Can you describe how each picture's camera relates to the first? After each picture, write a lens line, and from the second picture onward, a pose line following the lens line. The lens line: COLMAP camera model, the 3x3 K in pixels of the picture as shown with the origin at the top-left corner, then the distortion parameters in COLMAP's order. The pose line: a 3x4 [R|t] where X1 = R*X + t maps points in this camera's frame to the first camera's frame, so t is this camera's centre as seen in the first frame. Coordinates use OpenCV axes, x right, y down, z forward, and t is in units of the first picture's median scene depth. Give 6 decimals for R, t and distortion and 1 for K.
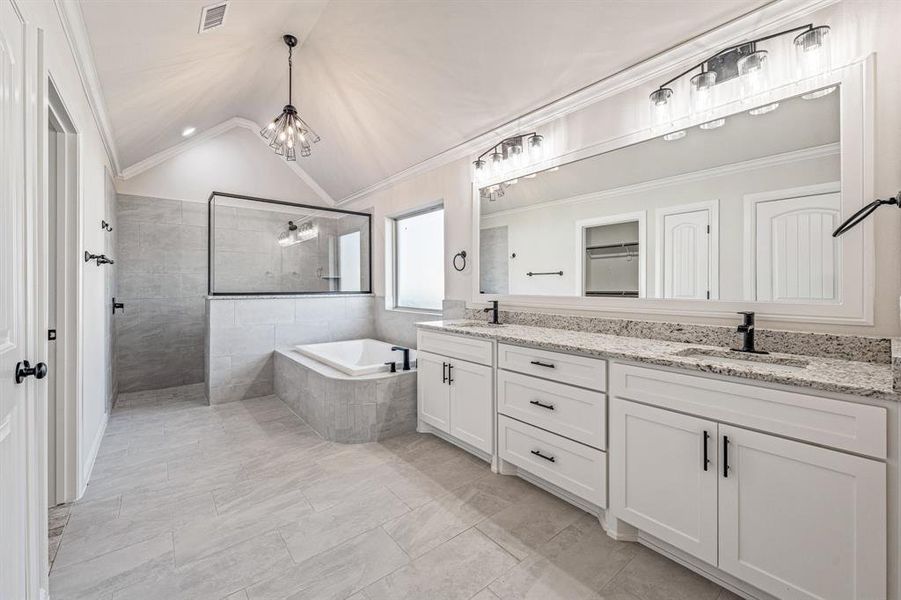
lens RADIAL K [[363.6, 0, 458.6], [0, 363.6, 283.5], [0, 0, 1]] dist [0.000607, -0.000392]
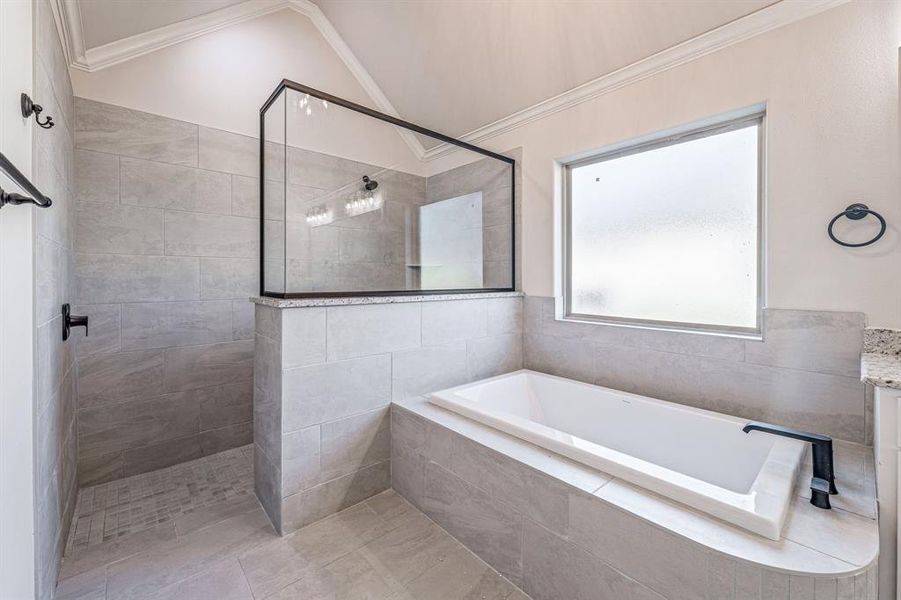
lens RADIAL K [[363.6, 0, 454.4], [0, 363.6, 278.2], [0, 0, 1]] dist [0.000607, -0.000392]
pose [[0.999215, 0.001857, 0.039568, -0.472249], [-0.002106, 0.999978, 0.006247, 0.002224], [-0.039555, -0.006326, 0.999197, 0.517417]]
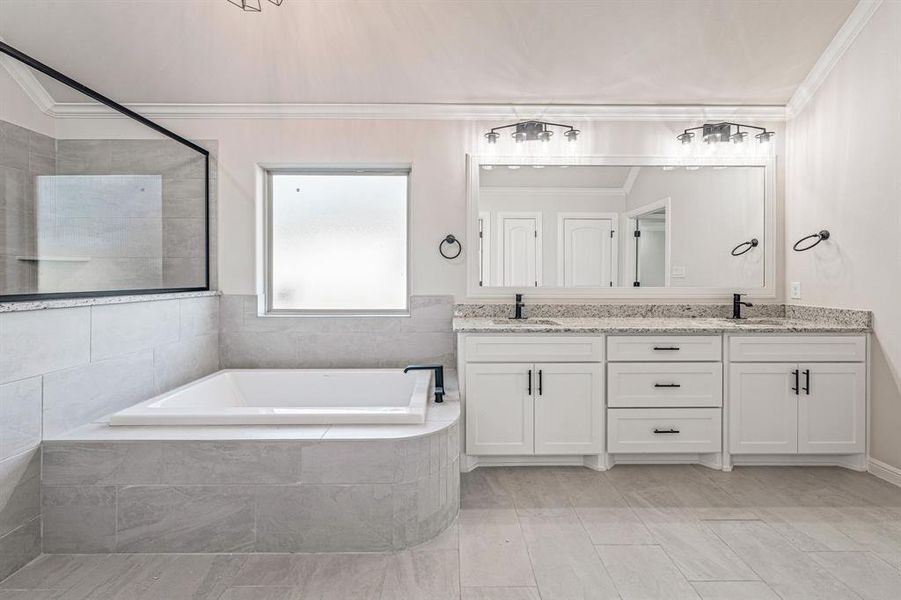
lens RADIAL K [[363.6, 0, 448.1], [0, 363.6, 275.6], [0, 0, 1]] dist [0.000607, -0.000392]
pose [[0.636628, 0.002557, 0.771167, -0.573016], [-0.005292, 0.999985, 0.001053, 0.001659], [-0.771153, -0.004752, 0.636632, 0.445332]]
